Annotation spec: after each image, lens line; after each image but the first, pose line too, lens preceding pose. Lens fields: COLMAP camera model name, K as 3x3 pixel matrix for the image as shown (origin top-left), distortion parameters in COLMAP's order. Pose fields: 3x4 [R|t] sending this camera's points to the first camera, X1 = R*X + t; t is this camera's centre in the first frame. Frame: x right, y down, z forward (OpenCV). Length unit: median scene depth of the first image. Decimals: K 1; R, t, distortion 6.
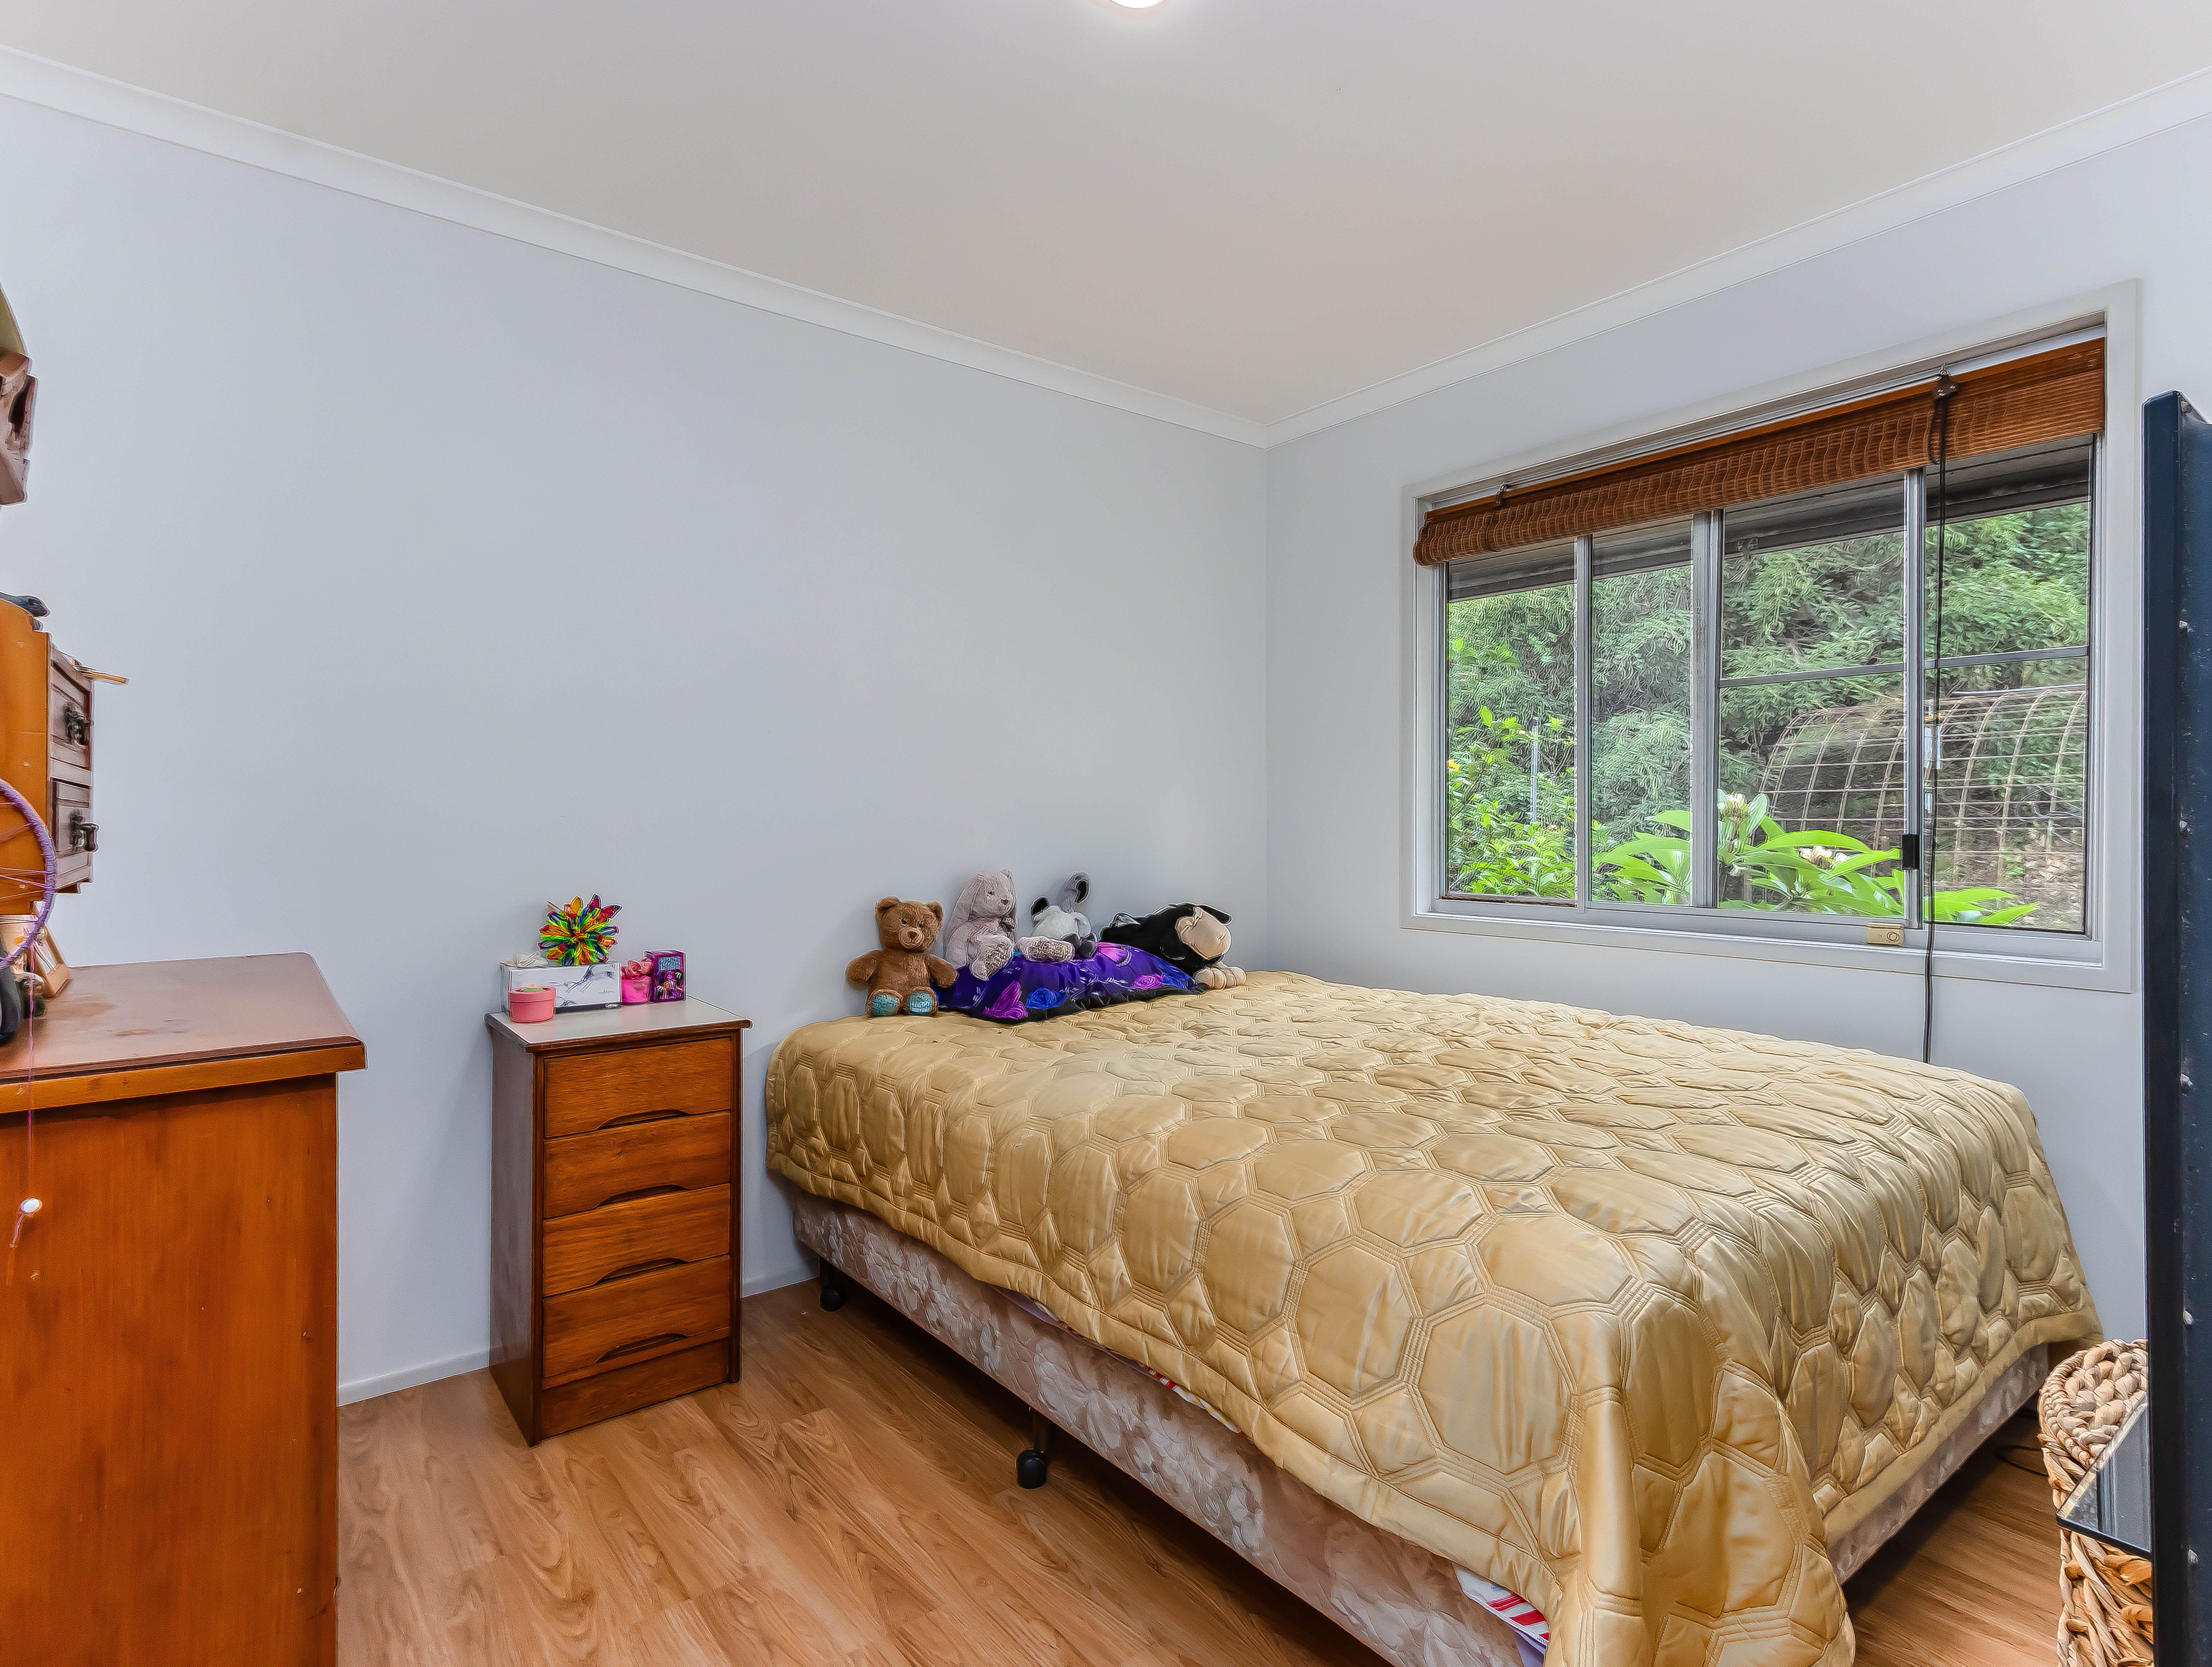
lens RADIAL K [[1133.3, 0, 1096.3], [0, 1133.3, 832.9], [0, 0, 1]] dist [0.015301, -0.000050]
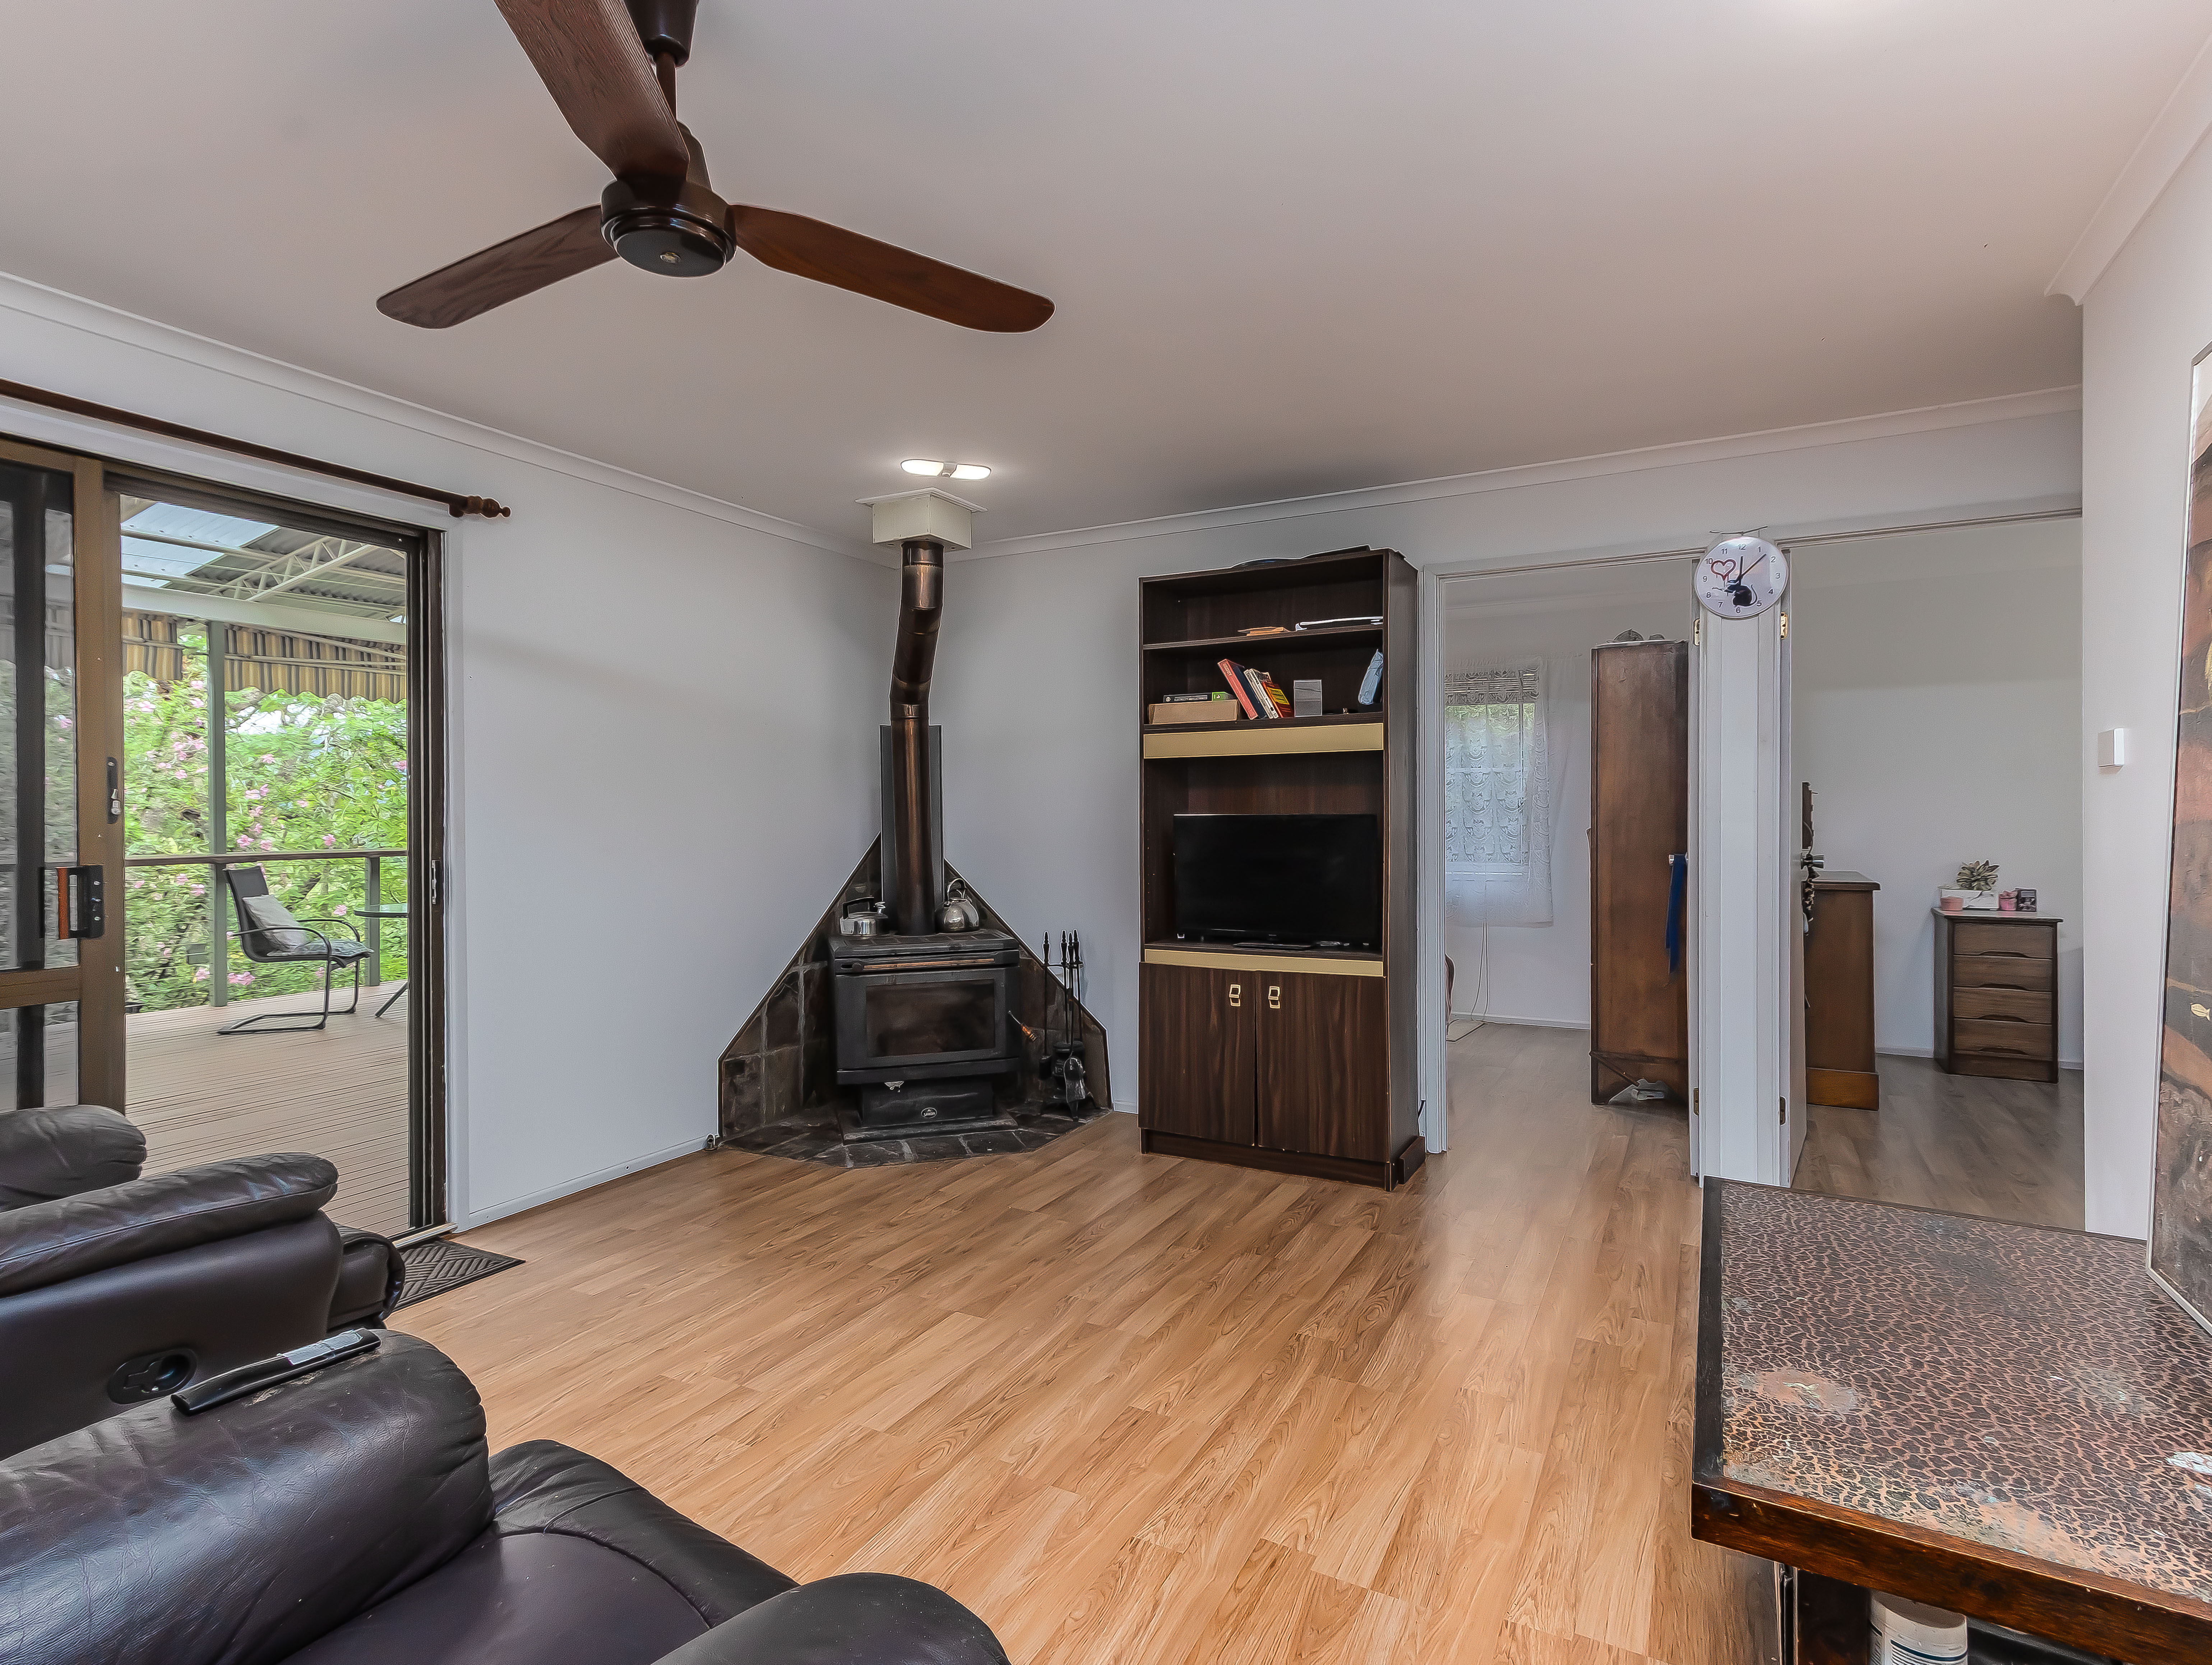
lens RADIAL K [[1133.1, 0, 1094.8], [0, 1133.1, 833.8], [0, 0, 1]] dist [0.015301, -0.000050]
pose [[0.384684, 0.002489, -0.923045, 1.013297], [-0.000787, 0.999997, 0.002369, -0.002005], [0.923048, -0.000185, 0.384685, -1.565134]]
